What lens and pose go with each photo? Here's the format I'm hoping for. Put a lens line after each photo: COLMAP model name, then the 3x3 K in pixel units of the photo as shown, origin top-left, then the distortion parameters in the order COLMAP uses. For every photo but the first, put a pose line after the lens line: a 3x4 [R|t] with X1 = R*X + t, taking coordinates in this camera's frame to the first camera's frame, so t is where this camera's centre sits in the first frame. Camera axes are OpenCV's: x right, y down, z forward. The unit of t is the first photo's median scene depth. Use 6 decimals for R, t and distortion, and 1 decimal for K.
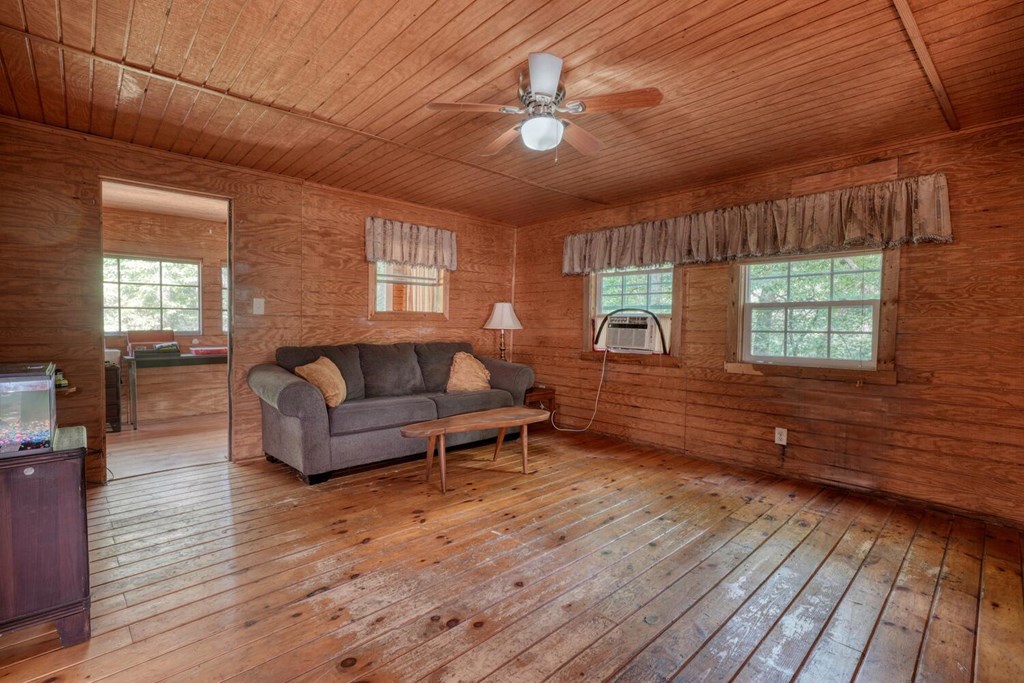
lens RADIAL K [[476.6, 0, 510.7], [0, 476.6, 337.6], [0, 0, 1]] dist [-0.002245, -0.000863]
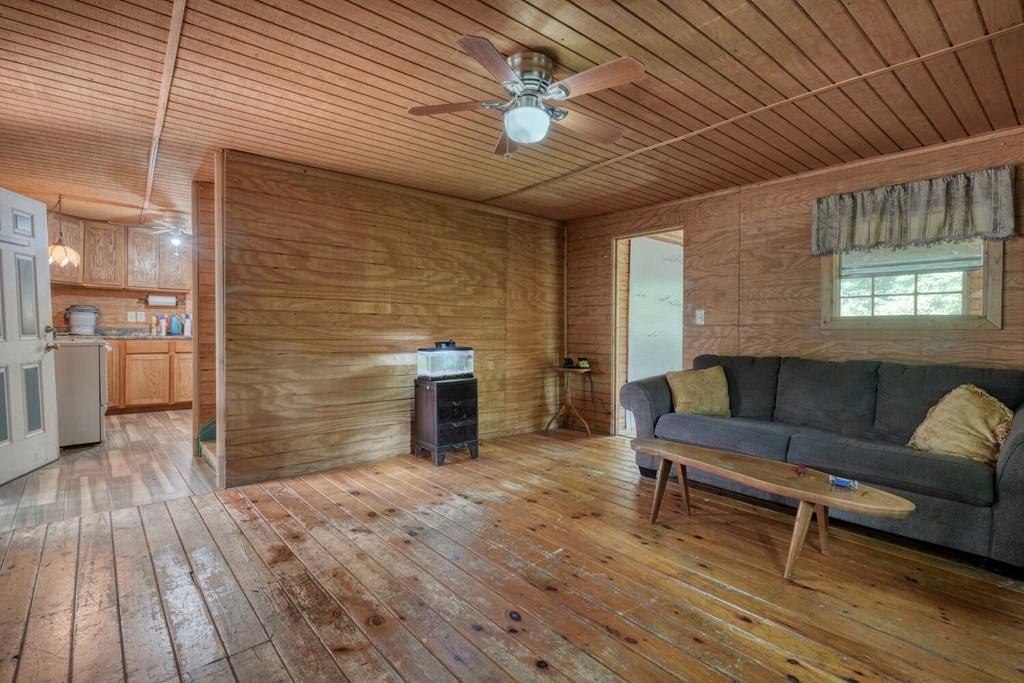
lens RADIAL K [[476.6, 0, 508.4], [0, 476.6, 336.9], [0, 0, 1]] dist [-0.002245, -0.000863]
pose [[-0.049865, 0.005956, -0.998738, 0.719768], [-0.039738, 0.999179, 0.007942, -0.012563], [0.997965, 0.040084, -0.049587, 0.735744]]
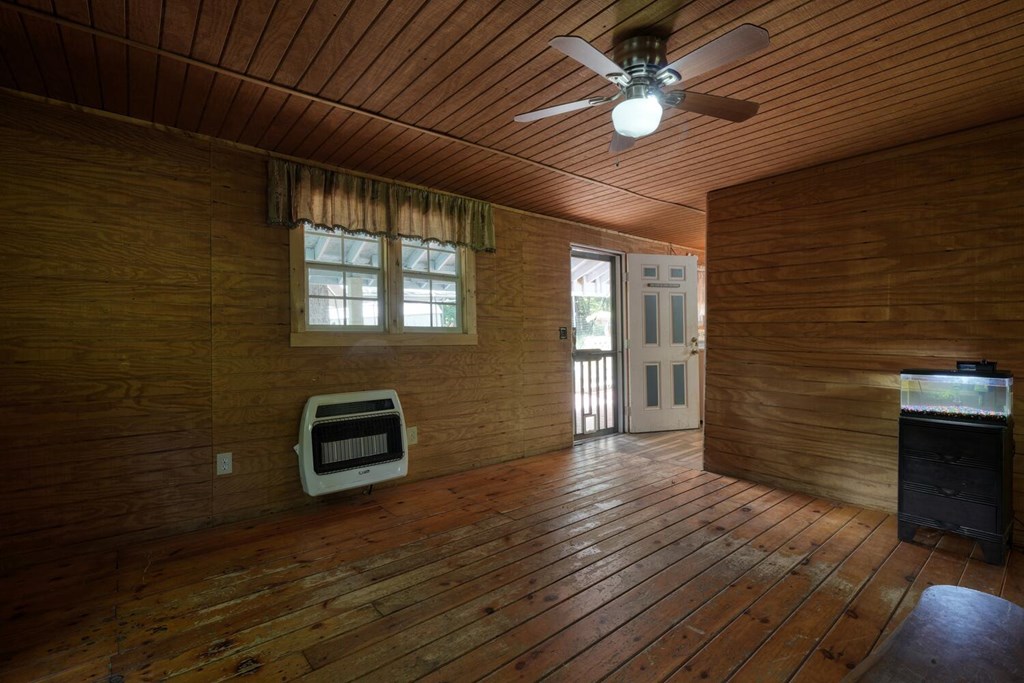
lens RADIAL K [[476.6, 0, 510.9], [0, 476.6, 337.3], [0, 0, 1]] dist [-0.002245, -0.000863]
pose [[-0.998235, -0.017004, 0.056905, 0.169567], [-0.014972, 0.999242, 0.035933, -0.040819], [-0.057473, 0.035018, -0.997733, 1.353435]]
